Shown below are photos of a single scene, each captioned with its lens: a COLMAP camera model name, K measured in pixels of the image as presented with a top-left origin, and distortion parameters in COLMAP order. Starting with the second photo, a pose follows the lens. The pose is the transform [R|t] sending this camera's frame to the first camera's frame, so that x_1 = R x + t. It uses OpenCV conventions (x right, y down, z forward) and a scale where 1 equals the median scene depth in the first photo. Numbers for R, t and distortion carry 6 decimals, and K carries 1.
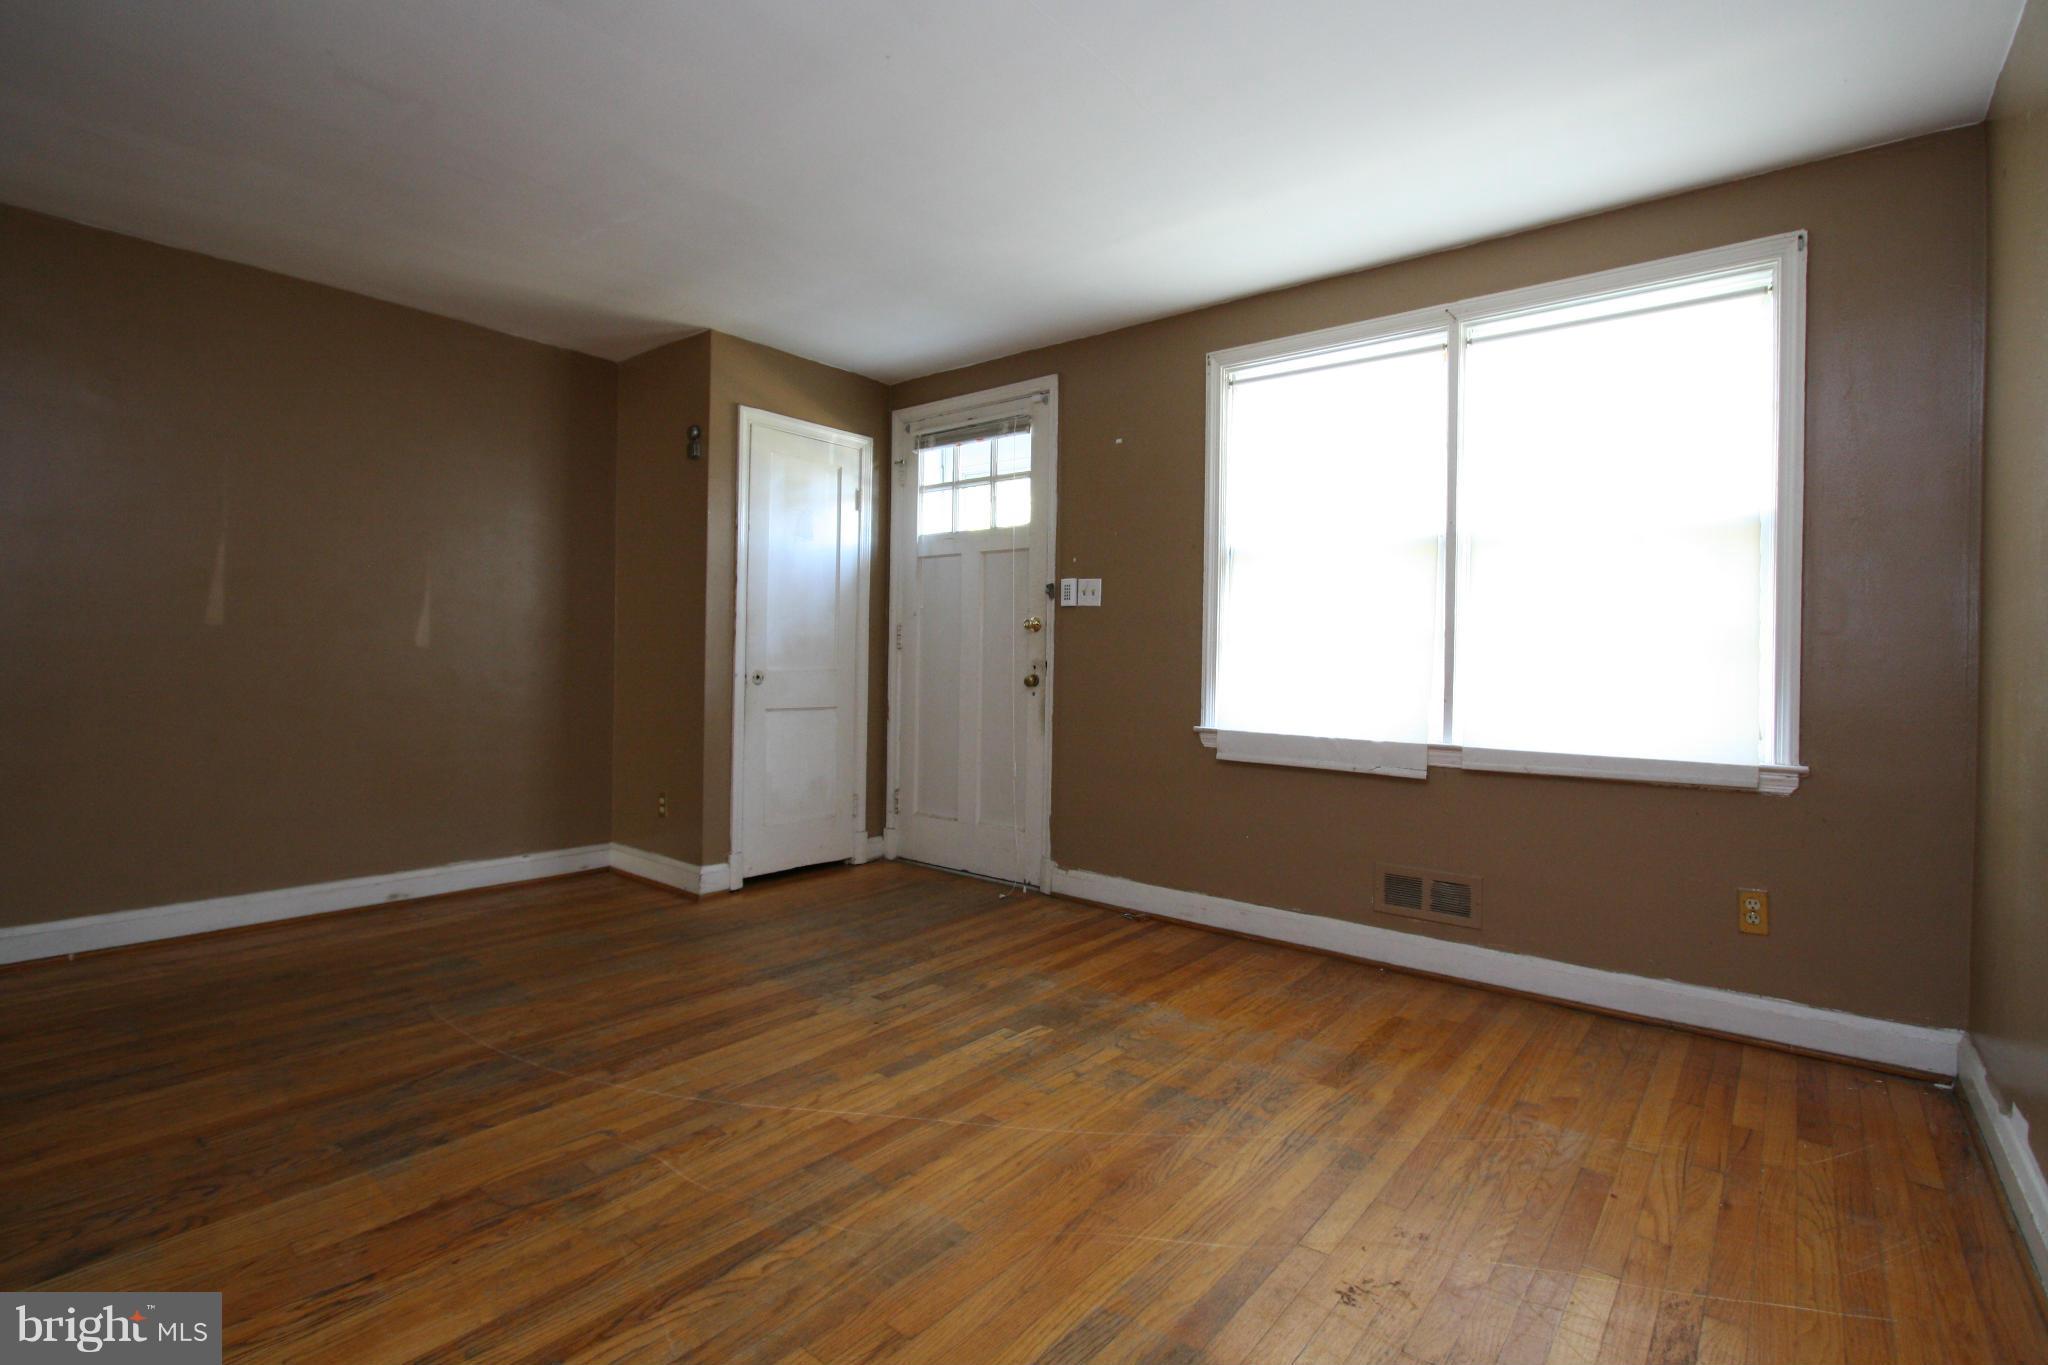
lens RADIAL K [[949.2, 0, 1011.1], [0, 949.2, 650.5], [0, 0, 1]] dist [-0.016605, 0.001437]
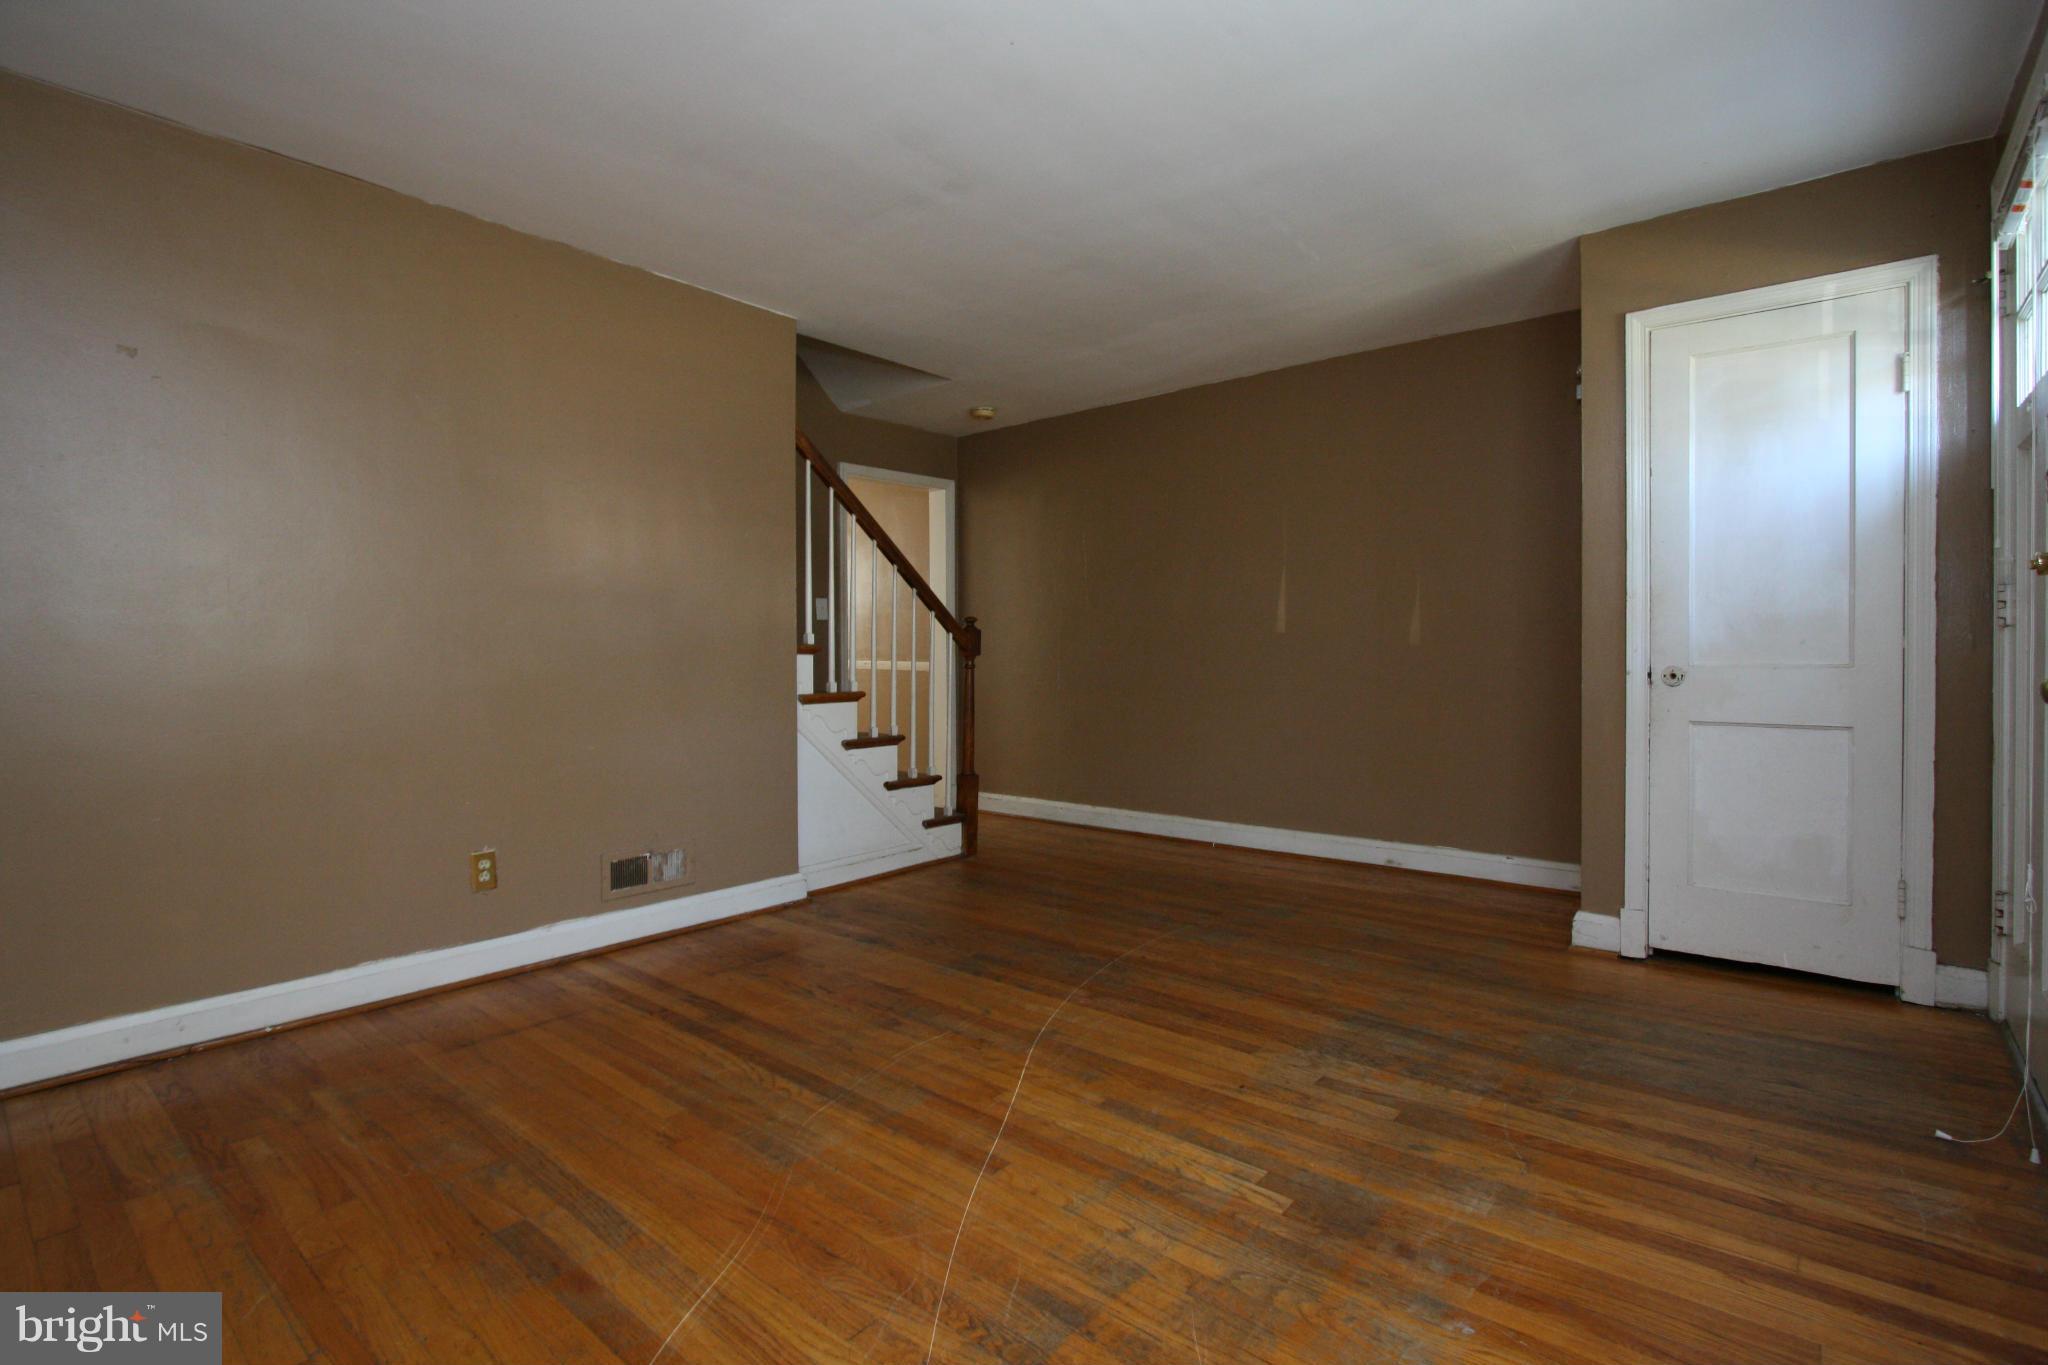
lens RADIAL K [[941.7, 0, 1078.4], [0, 941.7, 647.9], [0, 0, 1]] dist [-0.016541, -0.001127]
pose [[0.027011, -0.016953, -0.999491, 0.588857], [0.016257, 0.999731, -0.016517, 0.015363], [0.999503, -0.015802, 0.027279, 0.720005]]
